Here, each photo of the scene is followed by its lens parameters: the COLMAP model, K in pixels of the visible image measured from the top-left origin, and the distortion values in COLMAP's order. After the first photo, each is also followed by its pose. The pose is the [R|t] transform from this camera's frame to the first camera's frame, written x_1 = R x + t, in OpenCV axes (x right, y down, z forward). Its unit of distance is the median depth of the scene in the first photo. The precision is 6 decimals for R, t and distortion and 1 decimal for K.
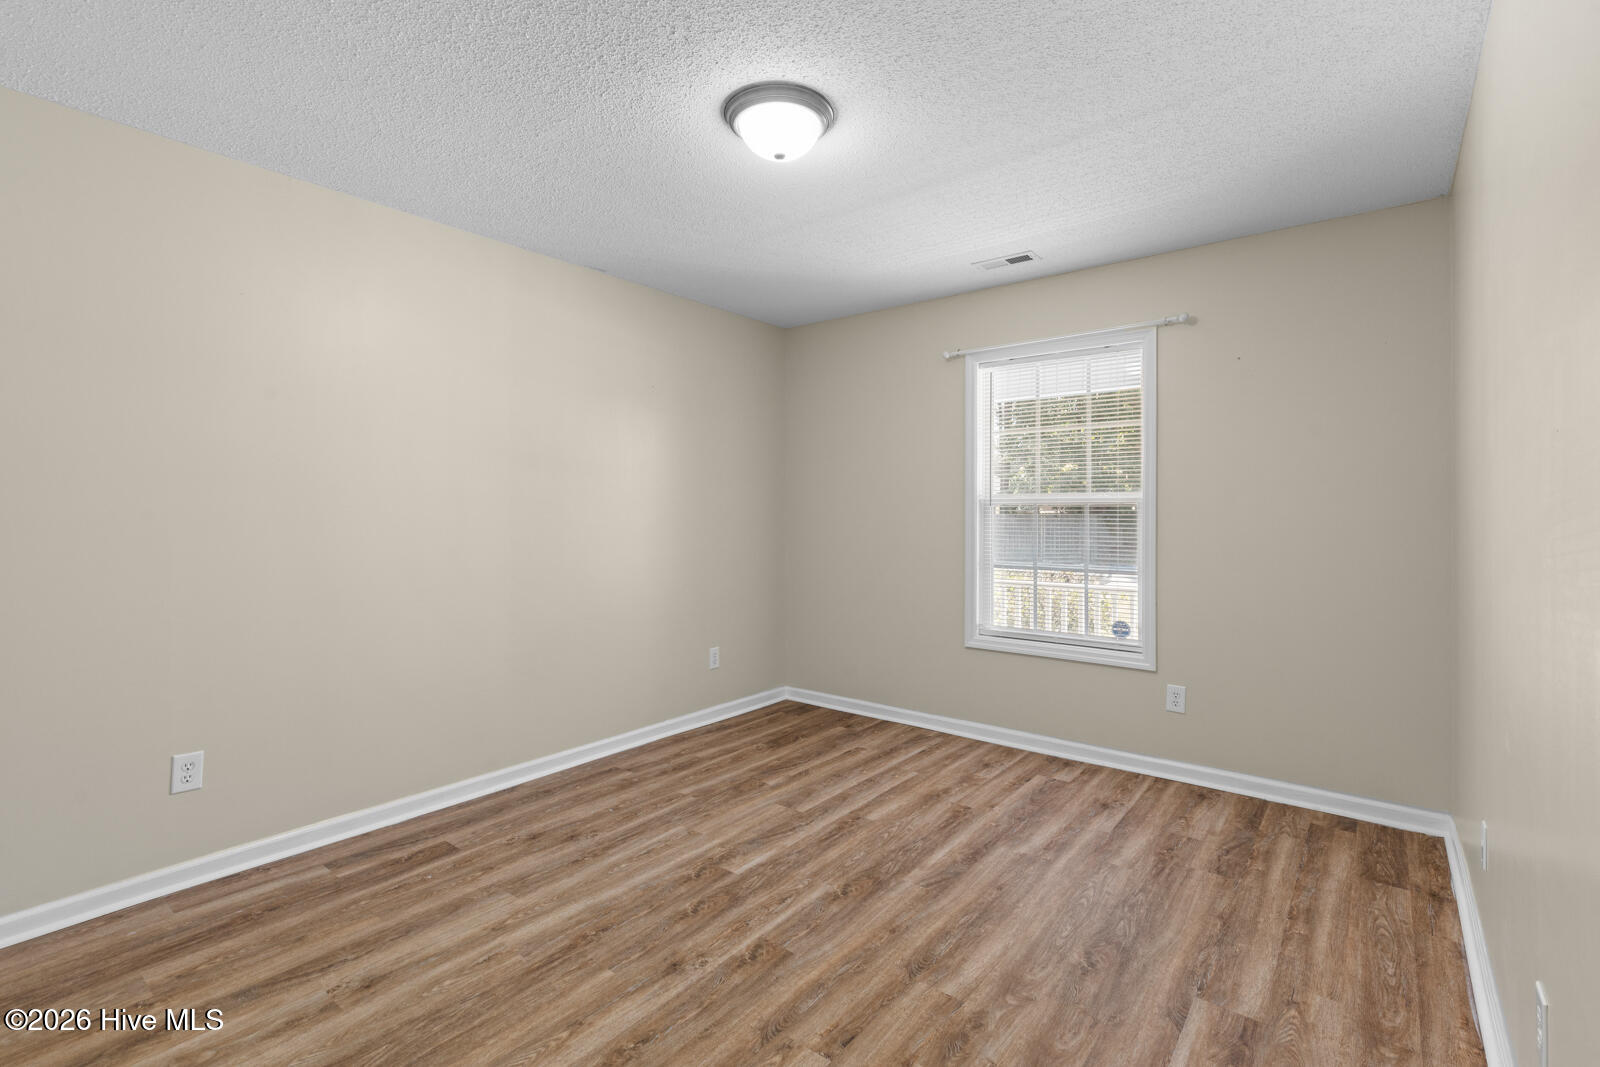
lens RADIAL K [[724.7, 0, 800.1], [0, 724.7, 526.4], [0, 0, 1]] dist [0.005233, 0.000253]
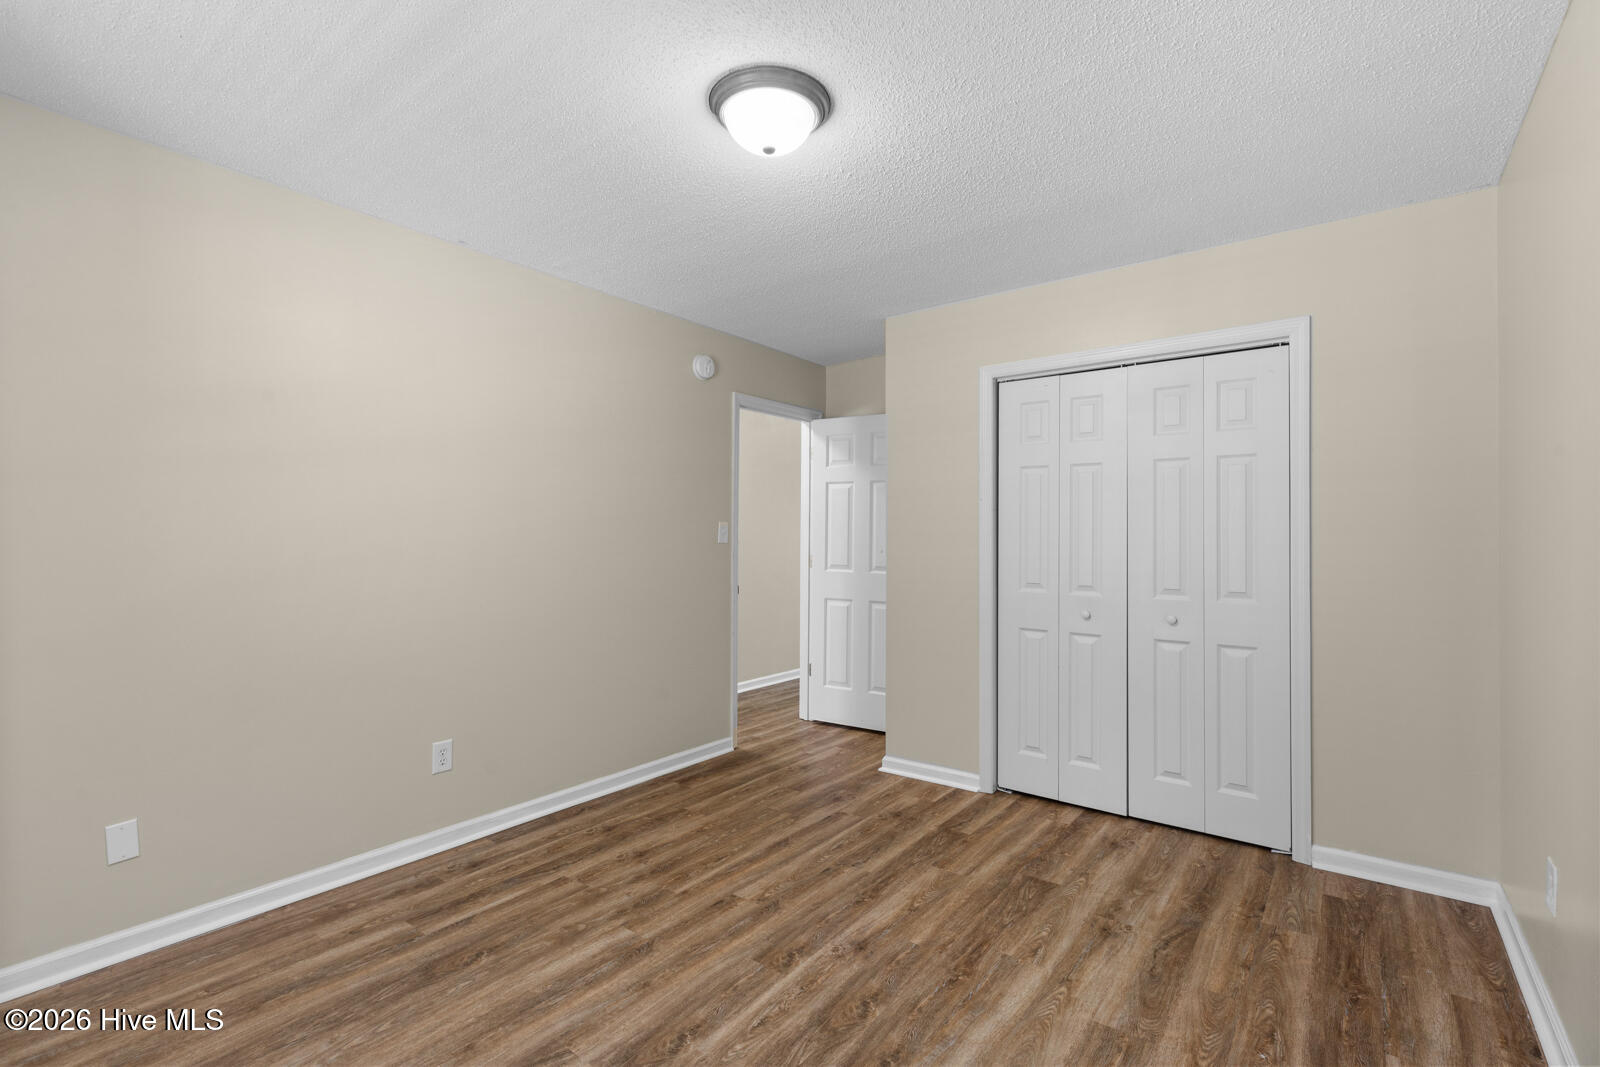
lens RADIAL K [[724.7, 0, 804.9], [0, 724.7, 537.6], [0, 0, 1]] dist [0.005233, 0.000253]
pose [[-0.999536, -0.001743, -0.030406, -0.050179], [-0.002381, 0.999778, 0.020941, -0.043271], [0.030363, 0.021004, -0.999318, 2.005472]]
